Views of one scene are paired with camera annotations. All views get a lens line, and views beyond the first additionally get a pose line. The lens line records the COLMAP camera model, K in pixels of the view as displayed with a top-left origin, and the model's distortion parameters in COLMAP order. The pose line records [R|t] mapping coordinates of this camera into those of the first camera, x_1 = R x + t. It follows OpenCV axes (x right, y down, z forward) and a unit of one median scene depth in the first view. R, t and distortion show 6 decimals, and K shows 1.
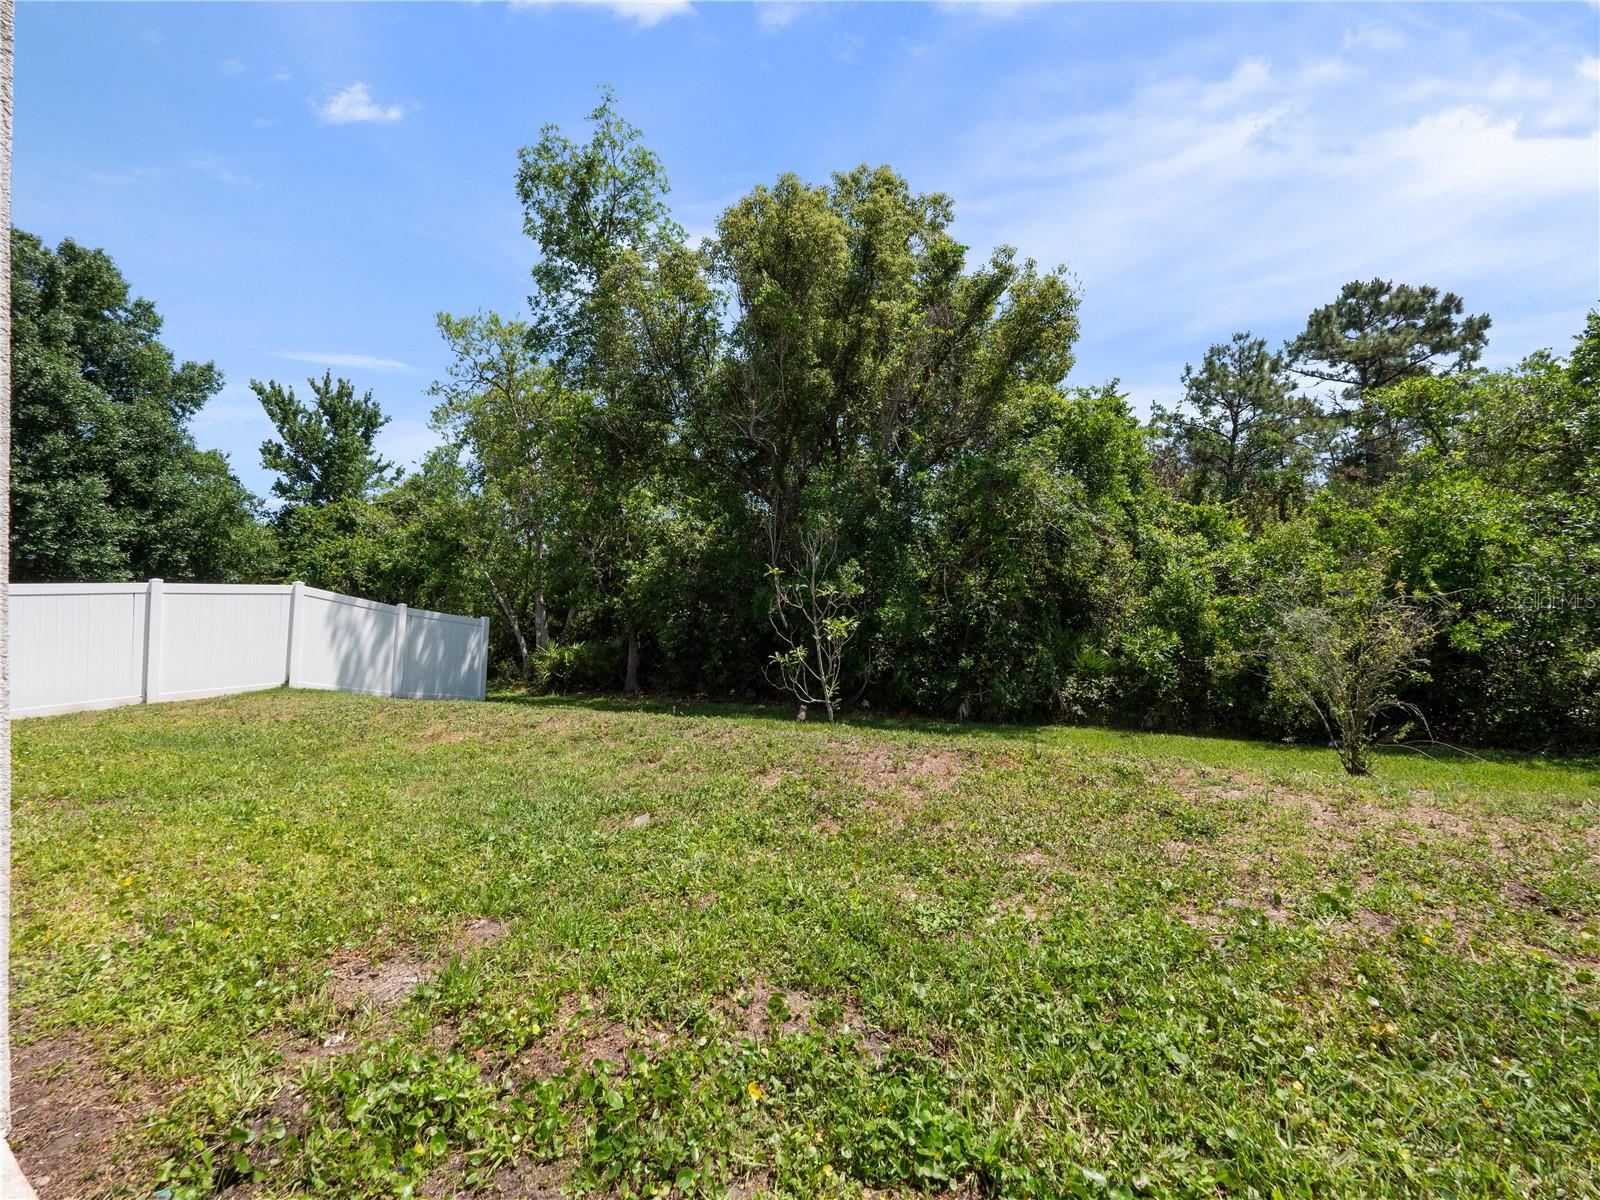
lens RADIAL K [[687.1, 0, 781.1], [0, 687.1, 600.7], [0, 0, 1]] dist [0.002004, -0.003968]
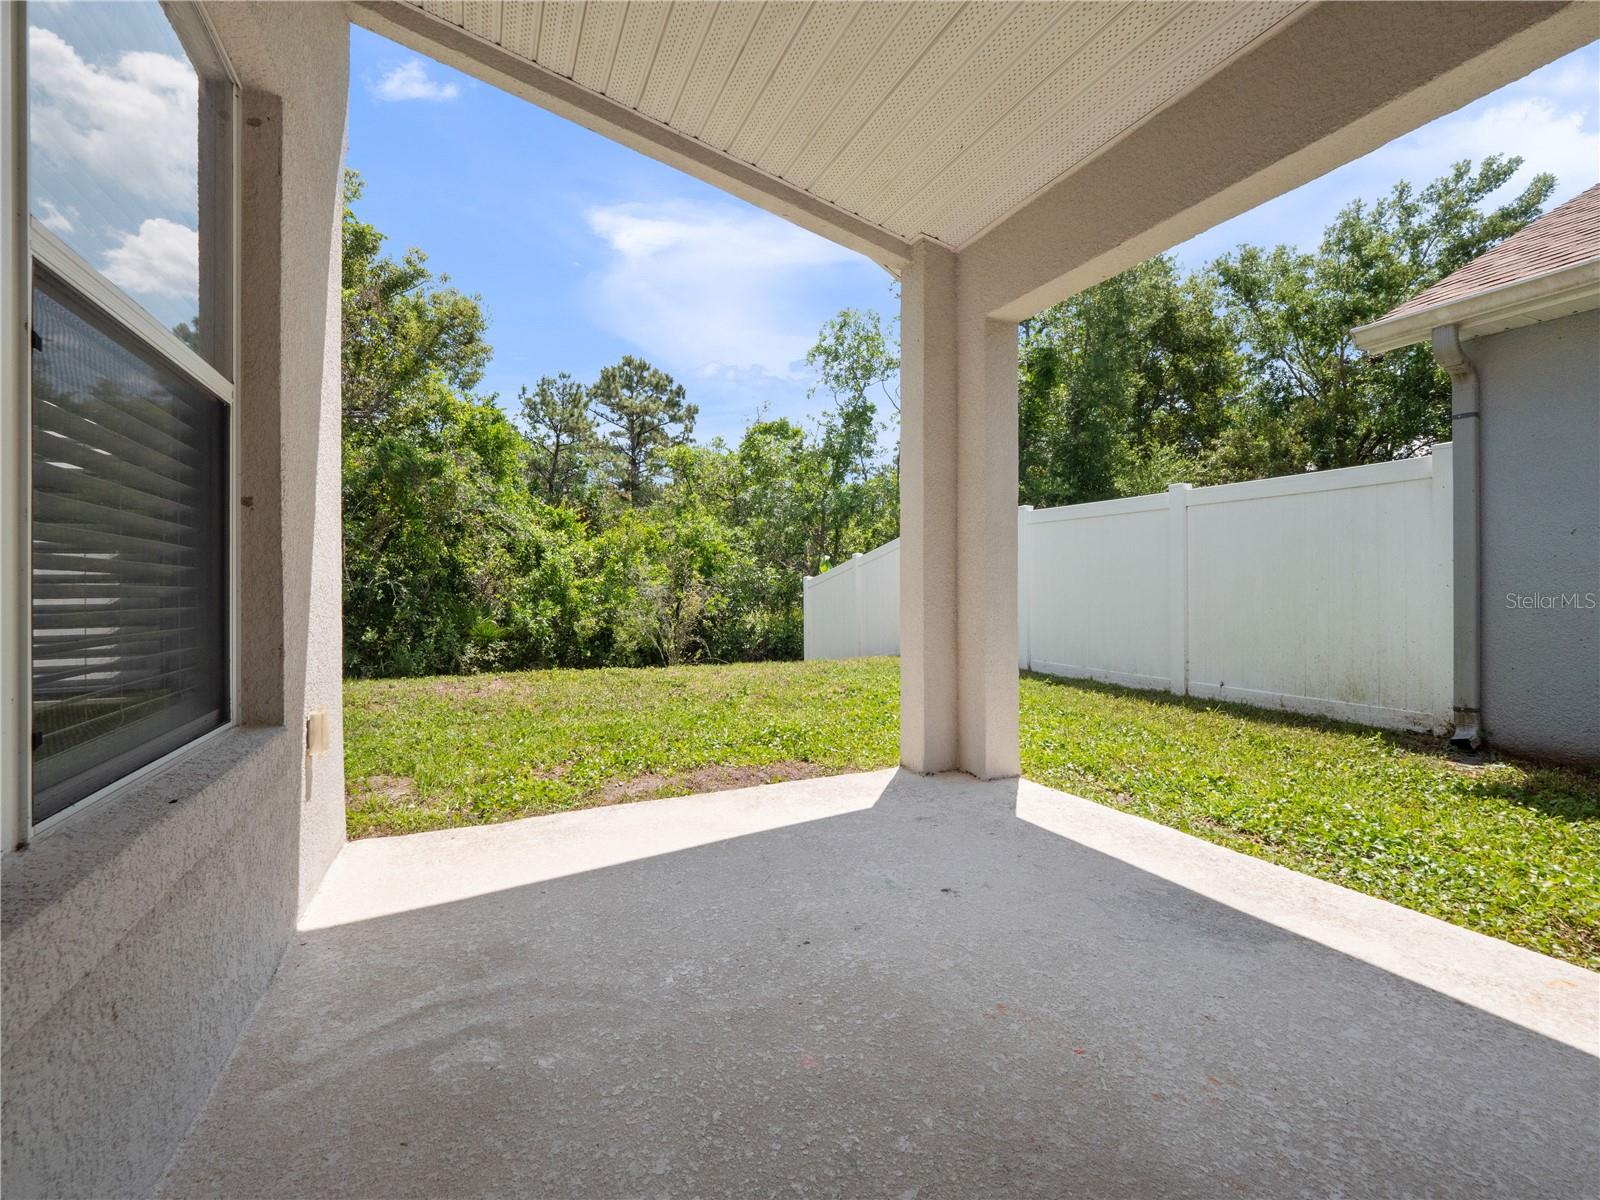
lens RADIAL K [[675.4, 0, 796.3], [0, 675.4, 605.2], [0, 0, 1]] dist [0.001974, -0.003493]
pose [[0.559935, 0.002253, 0.828534, -0.109146], [-0.023446, 0.999639, 0.013127, 0.008819], [-0.828205, -0.026776, 0.559786, -0.051502]]
